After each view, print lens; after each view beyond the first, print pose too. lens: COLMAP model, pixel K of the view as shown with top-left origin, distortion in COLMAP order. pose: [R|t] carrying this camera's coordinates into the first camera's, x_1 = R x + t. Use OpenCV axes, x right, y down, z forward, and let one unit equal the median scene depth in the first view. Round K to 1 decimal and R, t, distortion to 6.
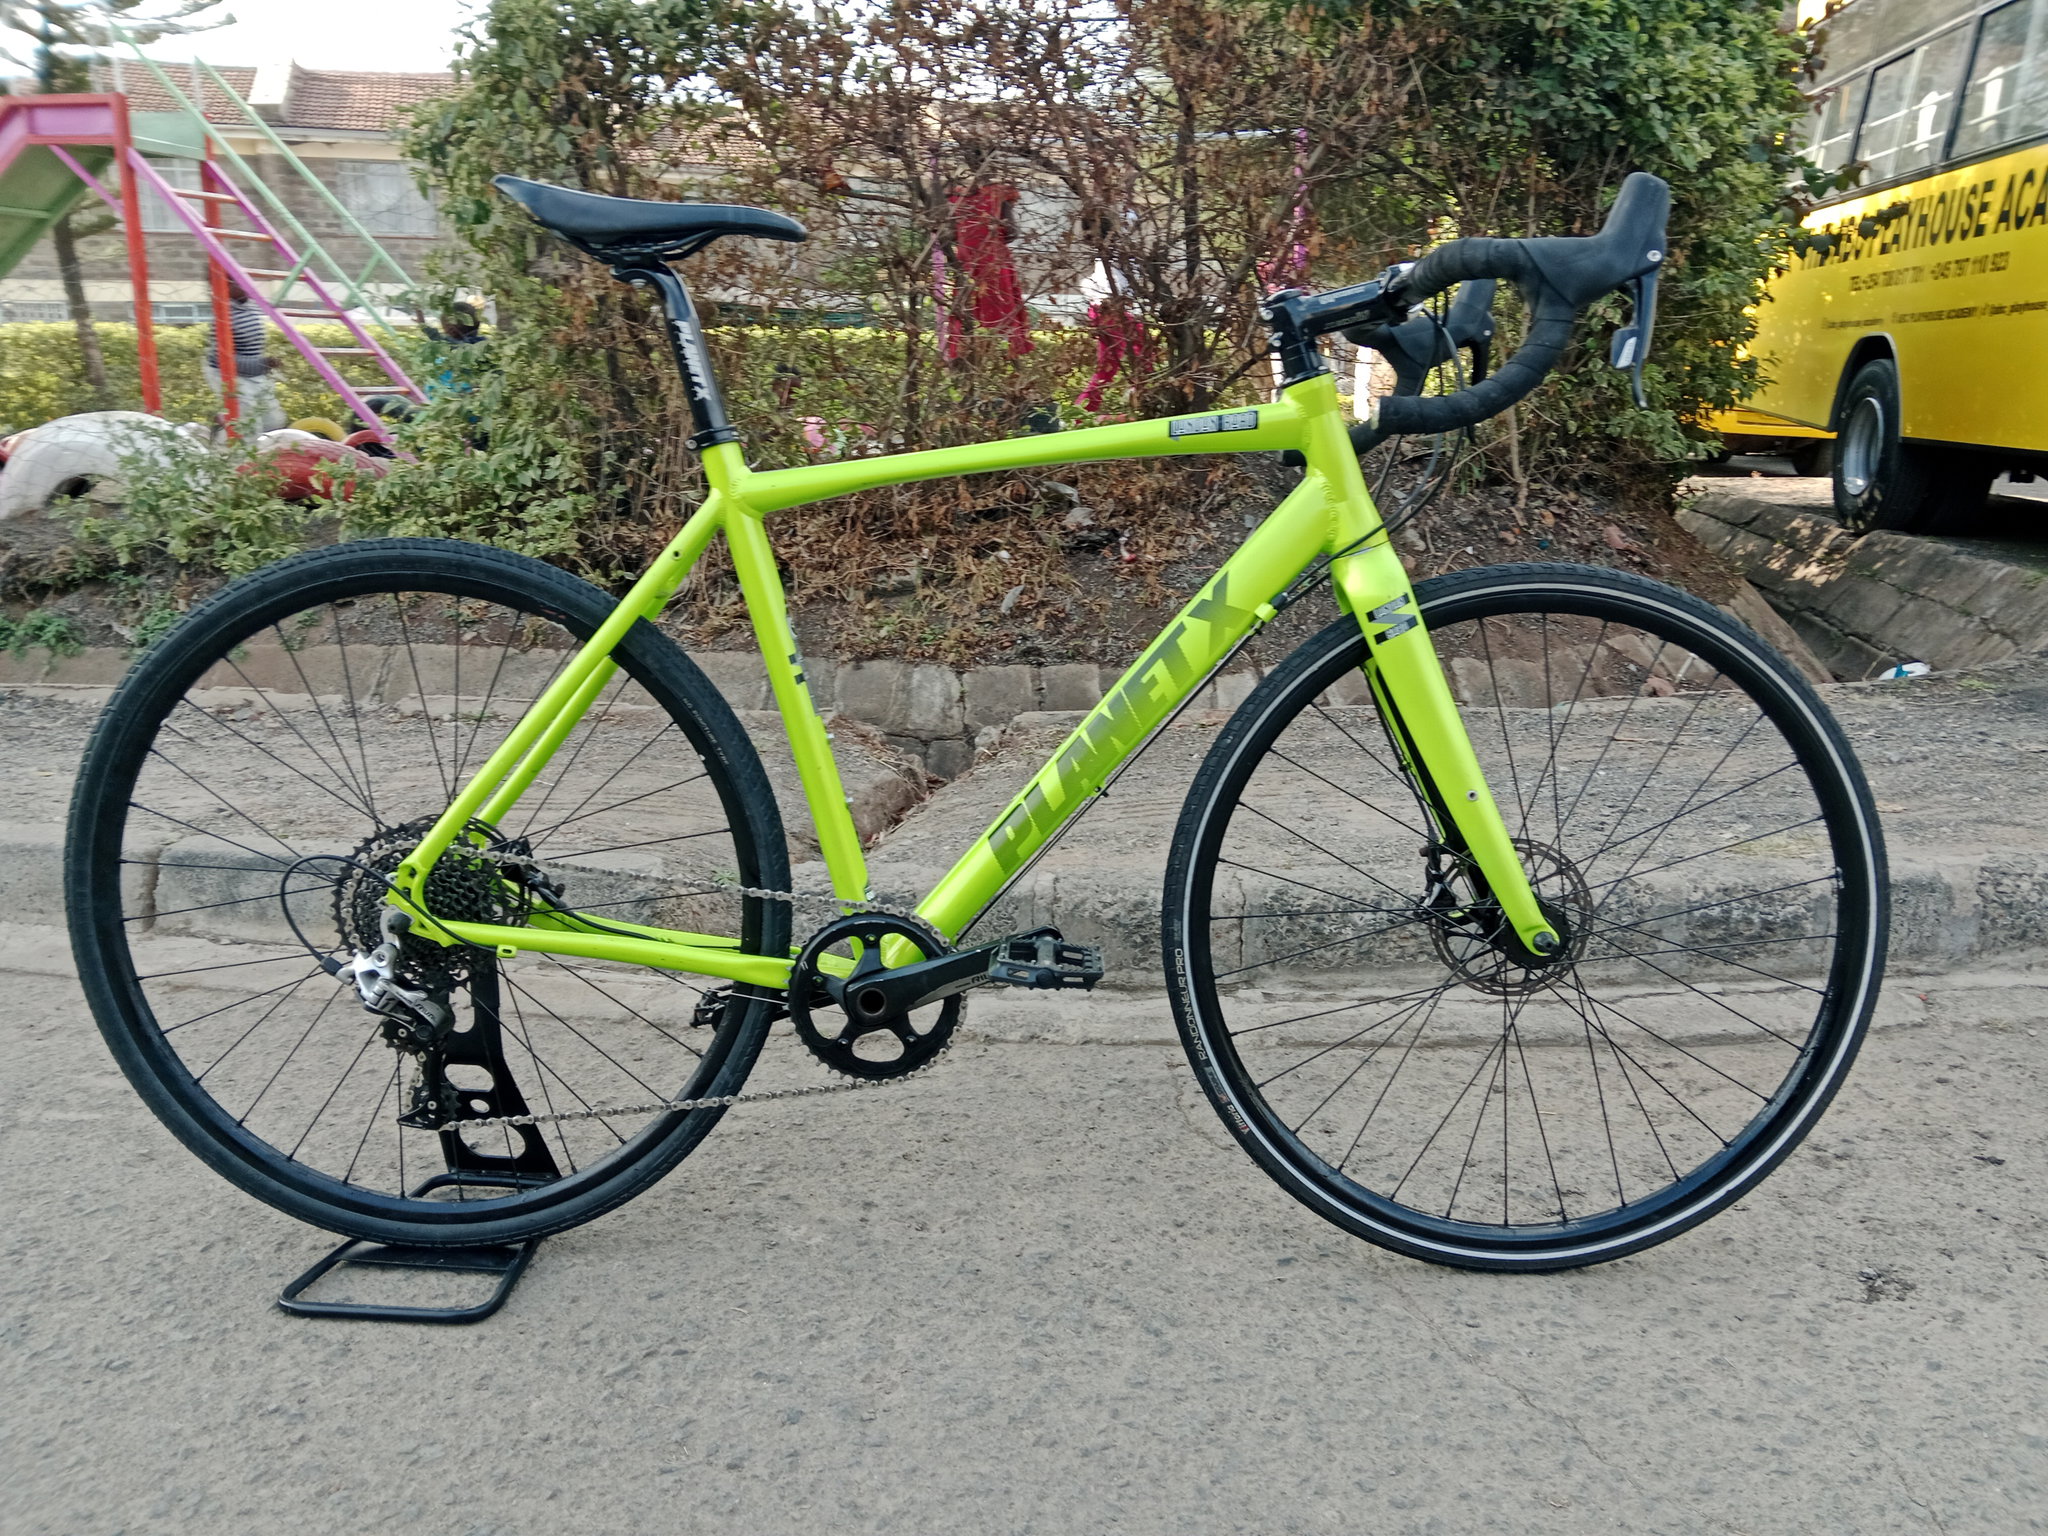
lens RADIAL K [[1713.5, 0, 1024.0], [0, 1713.5, 768.0], [0, 0, 1]] dist [0.002892, -0.063097]
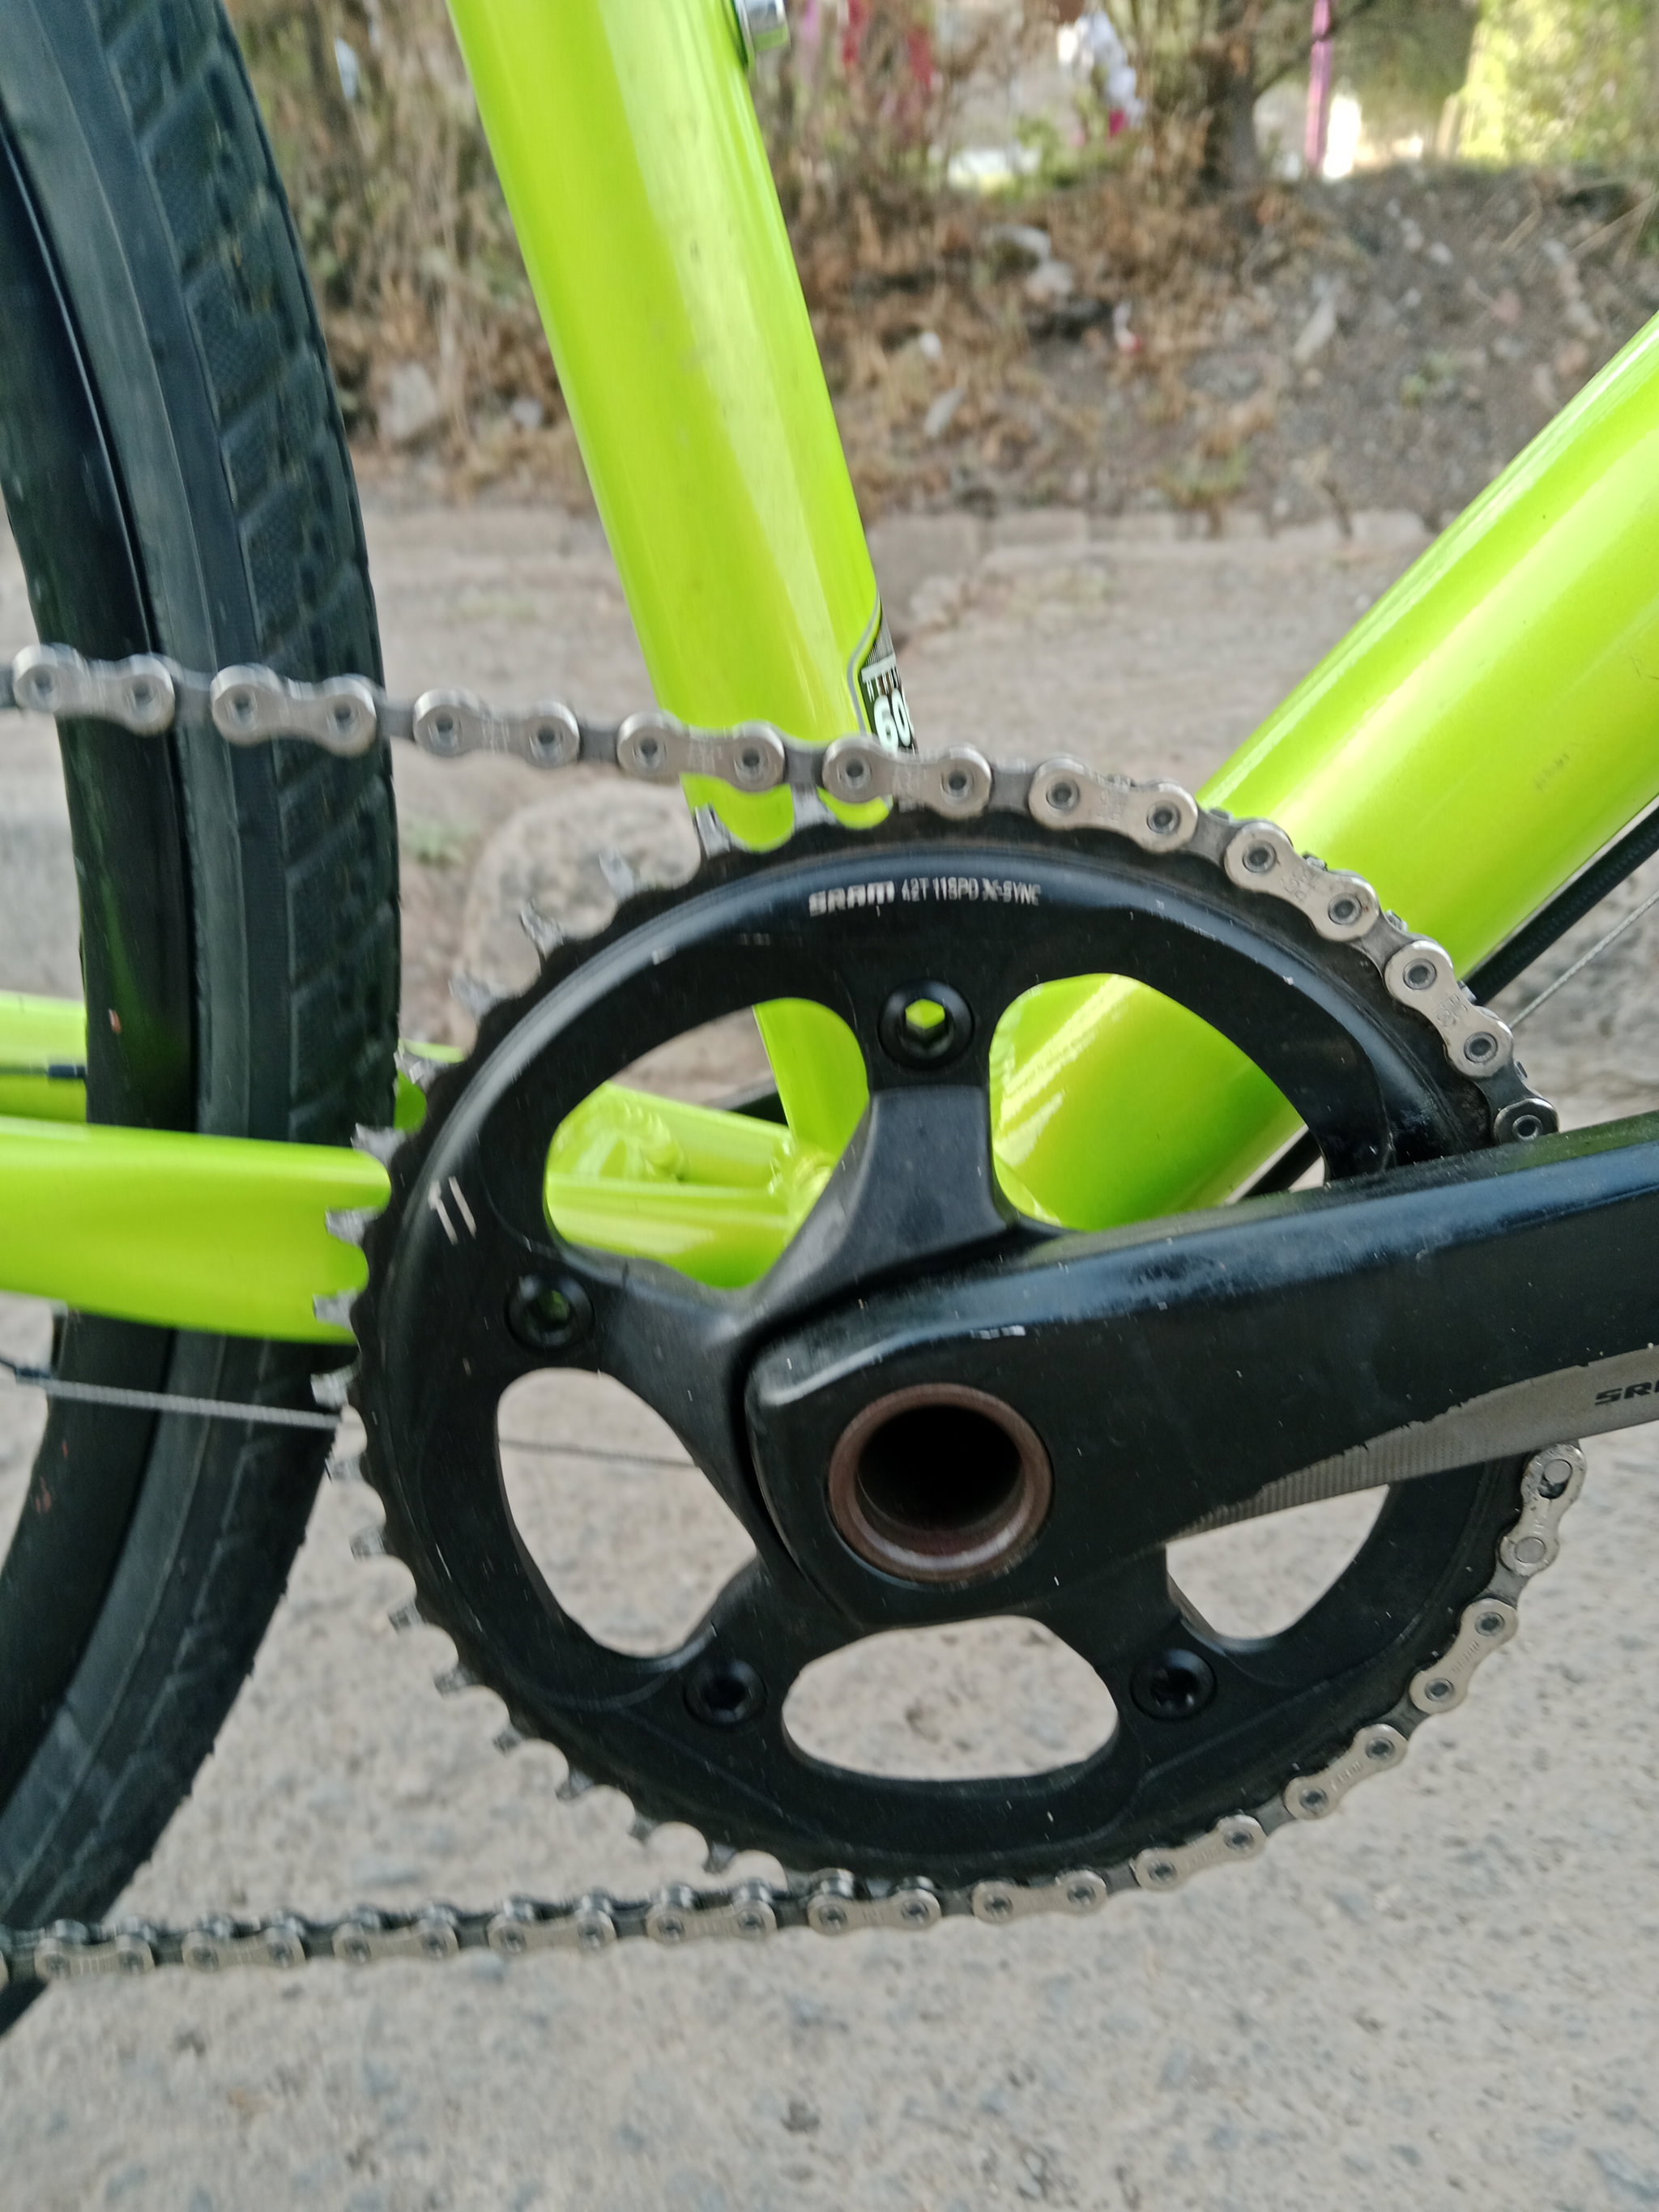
lens RADIAL K [[1850.8, 0, 829.5], [0, 1850.8, 1106.0], [0, 0, 1]] dist [0.002892, -0.063097]
pose [[0.999678, 0.004864, -0.024917, -0.031990], [-0.000173, 0.982757, 0.184904, 0.027213], [0.025386, -0.184840, 0.982441, 0.293282]]
